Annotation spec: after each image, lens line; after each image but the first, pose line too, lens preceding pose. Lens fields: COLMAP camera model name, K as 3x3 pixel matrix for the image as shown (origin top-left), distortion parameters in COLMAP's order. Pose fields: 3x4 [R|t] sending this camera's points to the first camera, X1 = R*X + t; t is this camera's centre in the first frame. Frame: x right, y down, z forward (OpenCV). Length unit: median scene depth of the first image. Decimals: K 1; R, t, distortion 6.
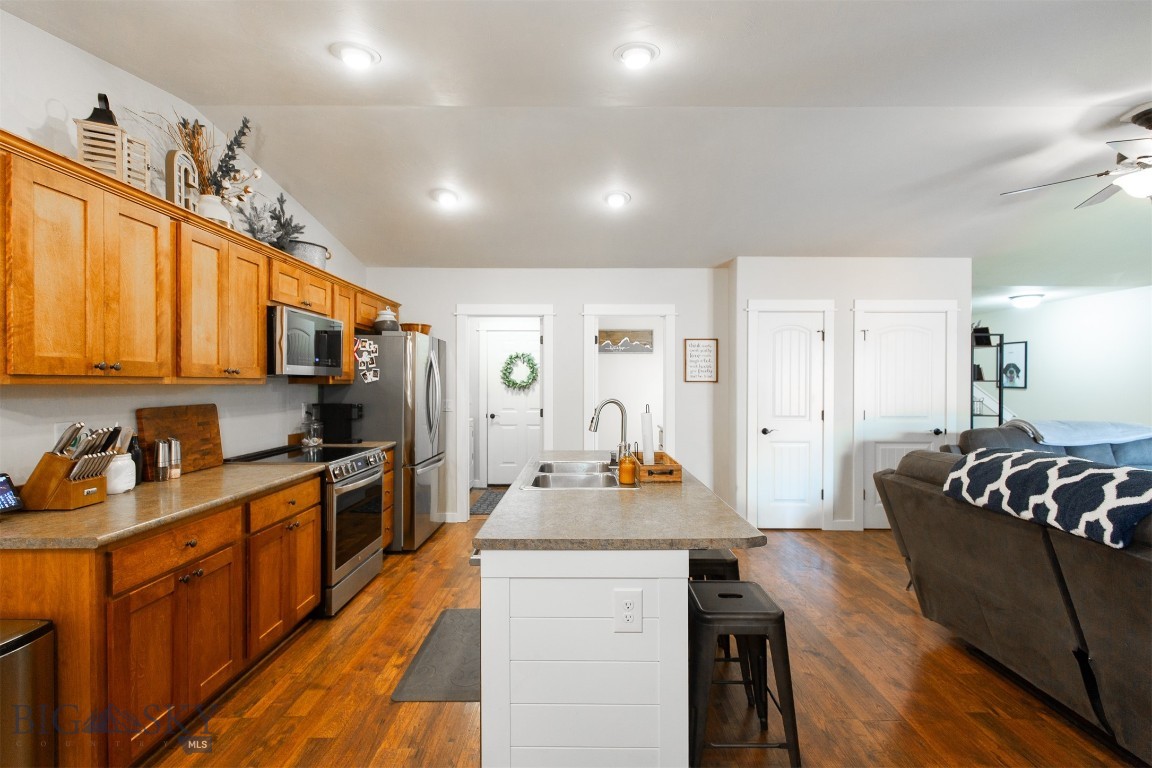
lens RADIAL K [[525.1, 0, 563.9], [0, 525.1, 388.0], [0, 0, 1]] dist [0.009696, -0.002016]
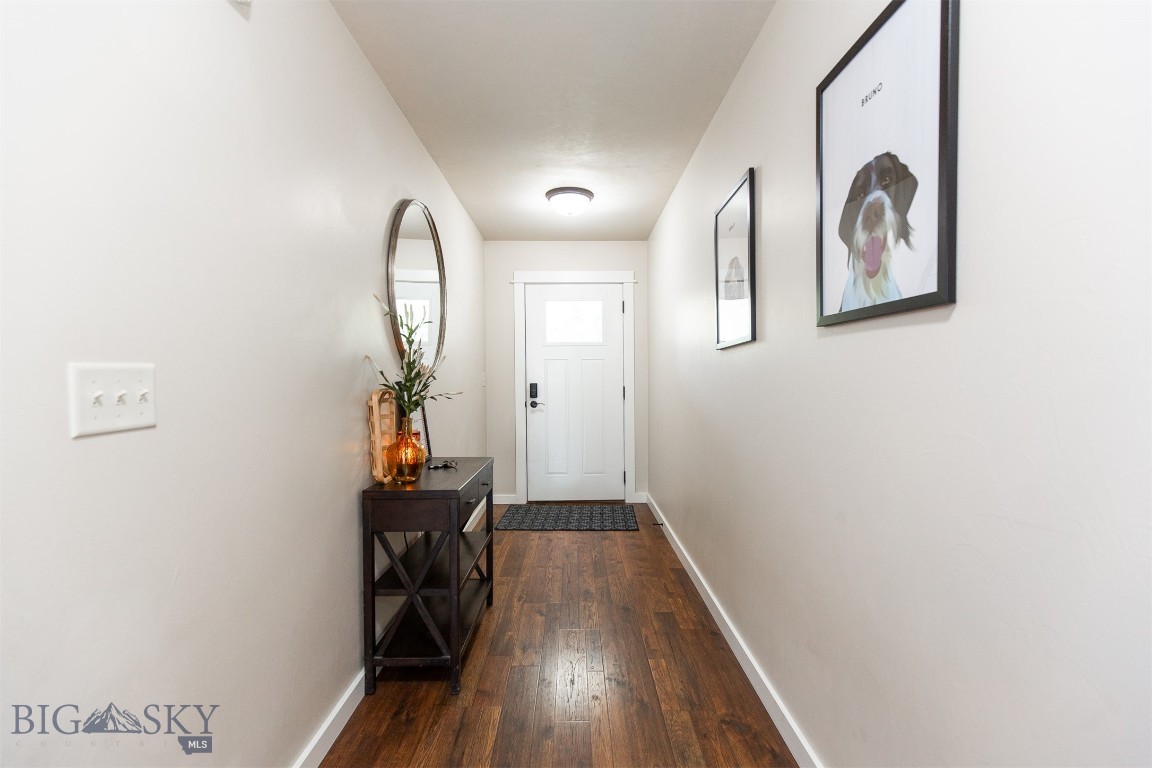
lens RADIAL K [[525.1, 0, 576.2], [0, 525.1, 381.7], [0, 0, 1]] dist [0.009696, -0.002016]
pose [[0.999727, -0.002876, 0.023183, 1.370667], [0.002656, 0.999951, 0.009515, 0.034949], [-0.023210, -0.009450, 0.999686, 1.530938]]
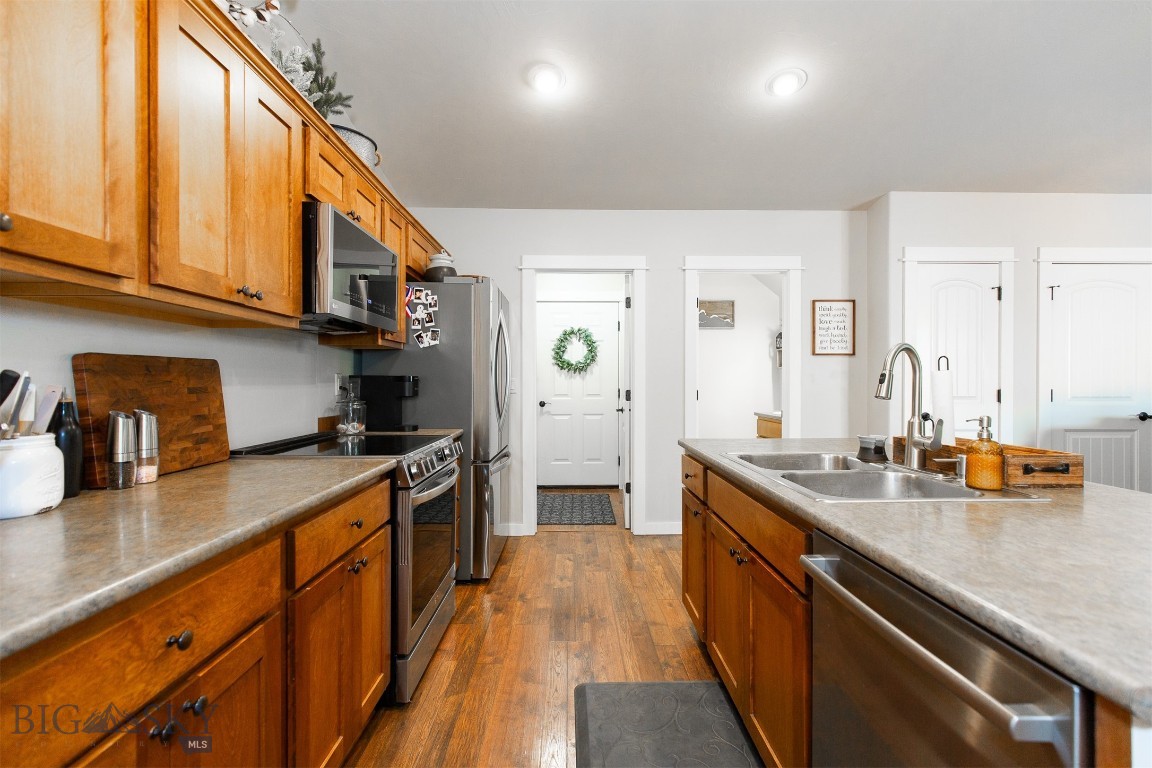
lens RADIAL K [[525.1, 0, 564.8], [0, 525.1, 385.8], [0, 0, 1]] dist [0.009696, -0.002016]
pose [[0.999757, -0.001334, 0.022012, -0.226144], [0.001392, 0.999996, -0.002616, 0.051707], [-0.022009, 0.002646, 0.999754, 0.316587]]
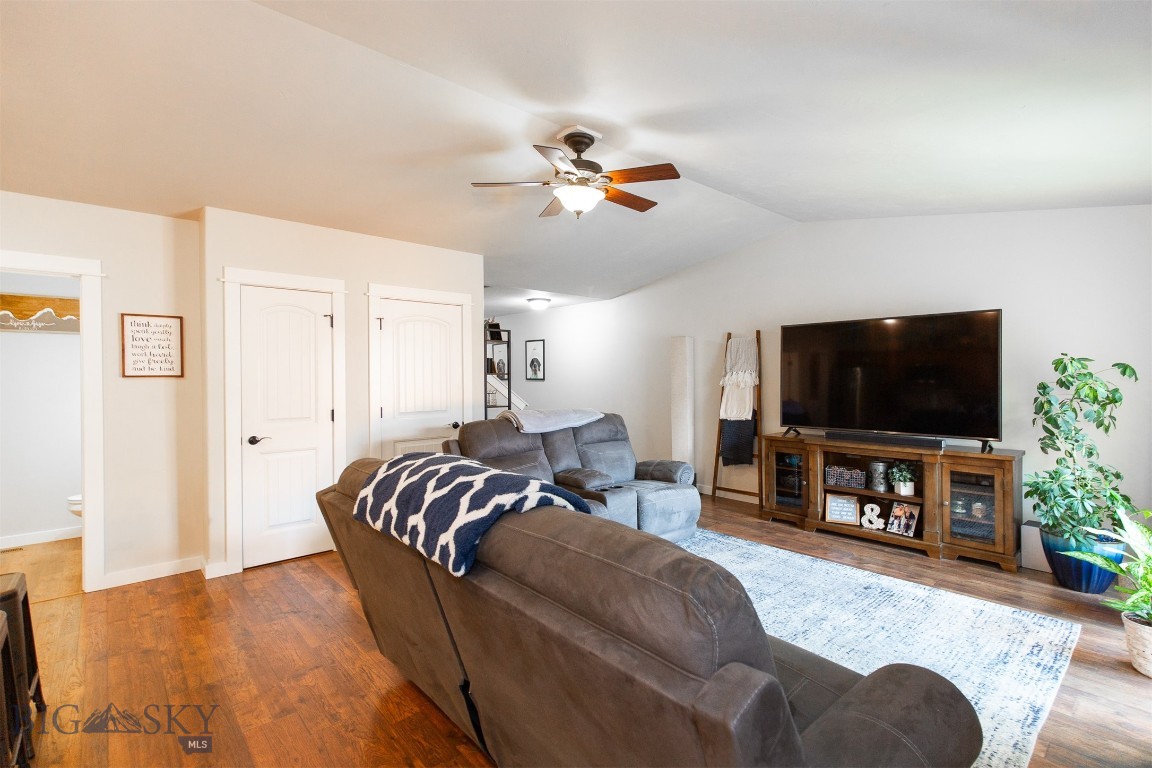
lens RADIAL K [[525.1, 0, 598.6], [0, 525.1, 379.0], [0, 0, 1]] dist [0.009696, -0.002016]
pose [[0.735552, -0.010712, 0.677383, 0.315707], [0.013612, 0.999907, 0.001032, -0.001824], [-0.677331, 0.008461, 0.735630, 0.118660]]
